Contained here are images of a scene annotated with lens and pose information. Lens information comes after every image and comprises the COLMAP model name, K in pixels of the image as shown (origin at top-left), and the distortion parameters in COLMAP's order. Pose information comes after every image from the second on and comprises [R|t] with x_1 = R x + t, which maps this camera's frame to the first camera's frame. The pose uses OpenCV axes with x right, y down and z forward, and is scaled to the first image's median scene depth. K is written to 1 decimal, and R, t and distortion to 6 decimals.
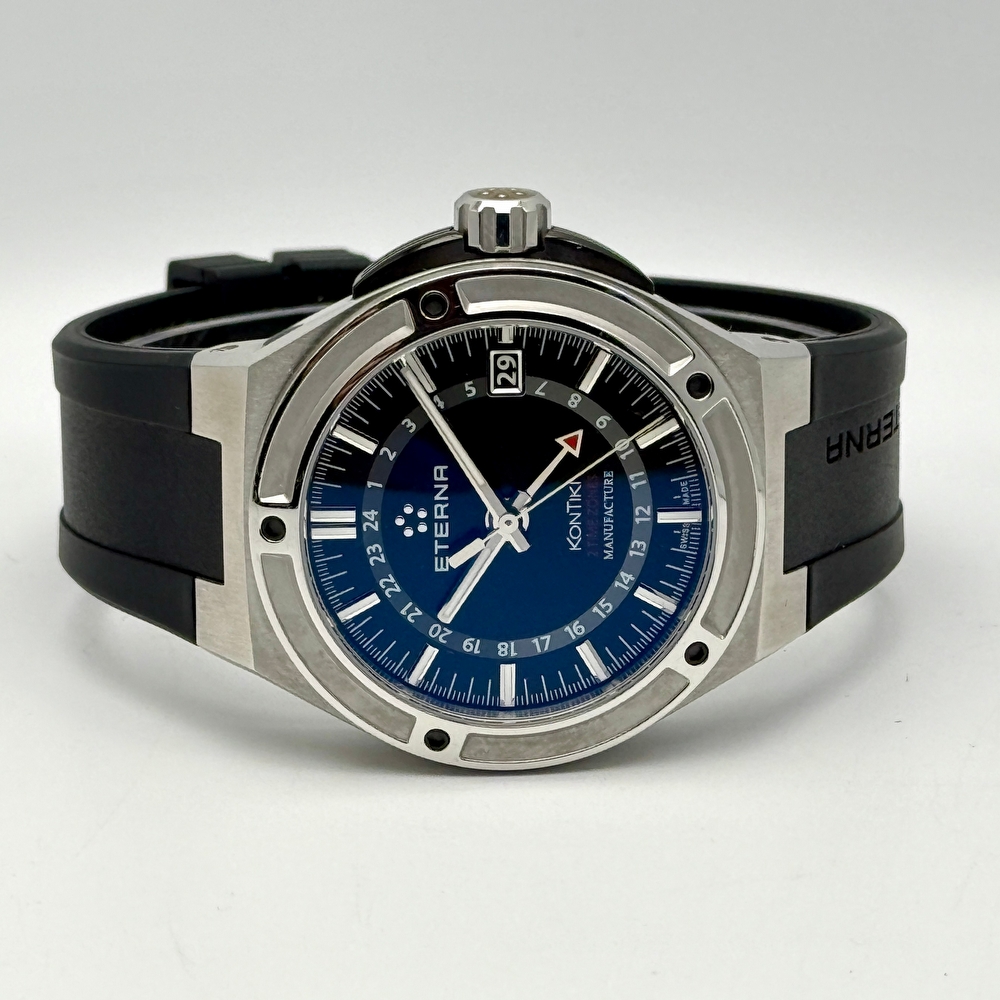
lens RADIAL K [[4452.1, 0, 500.0], [0, 4452.1, 500.0], [0, 0, 1]] dist [0.278674, -96.882782]
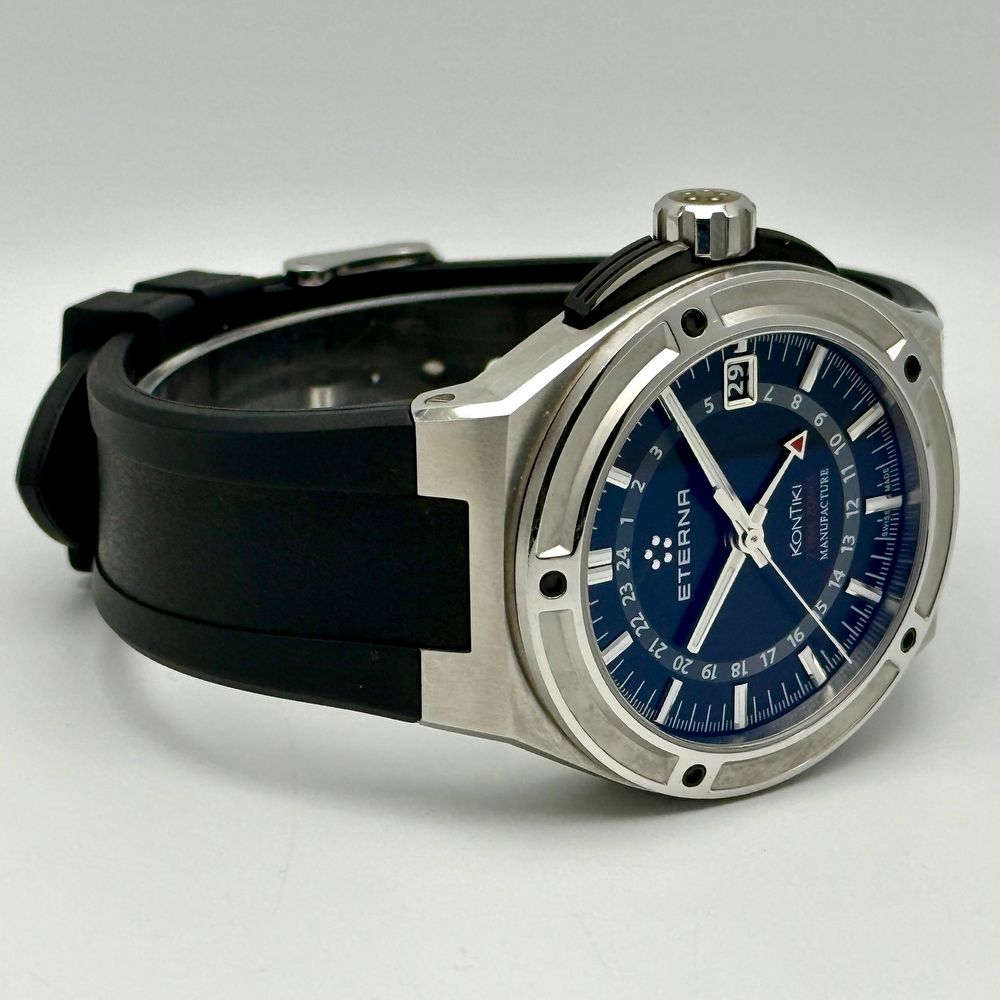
lens RADIAL K [[4452.1, 0, 500.0], [0, 4452.1, 500.0], [0, 0, 1]] dist [0.278674, -96.882782]
pose [[0.864810, -0.151418, 0.478724, -0.496463], [0.131023, 0.988465, 0.075954, -0.081918], [-0.484703, -0.002961, 0.874674, 0.192737]]
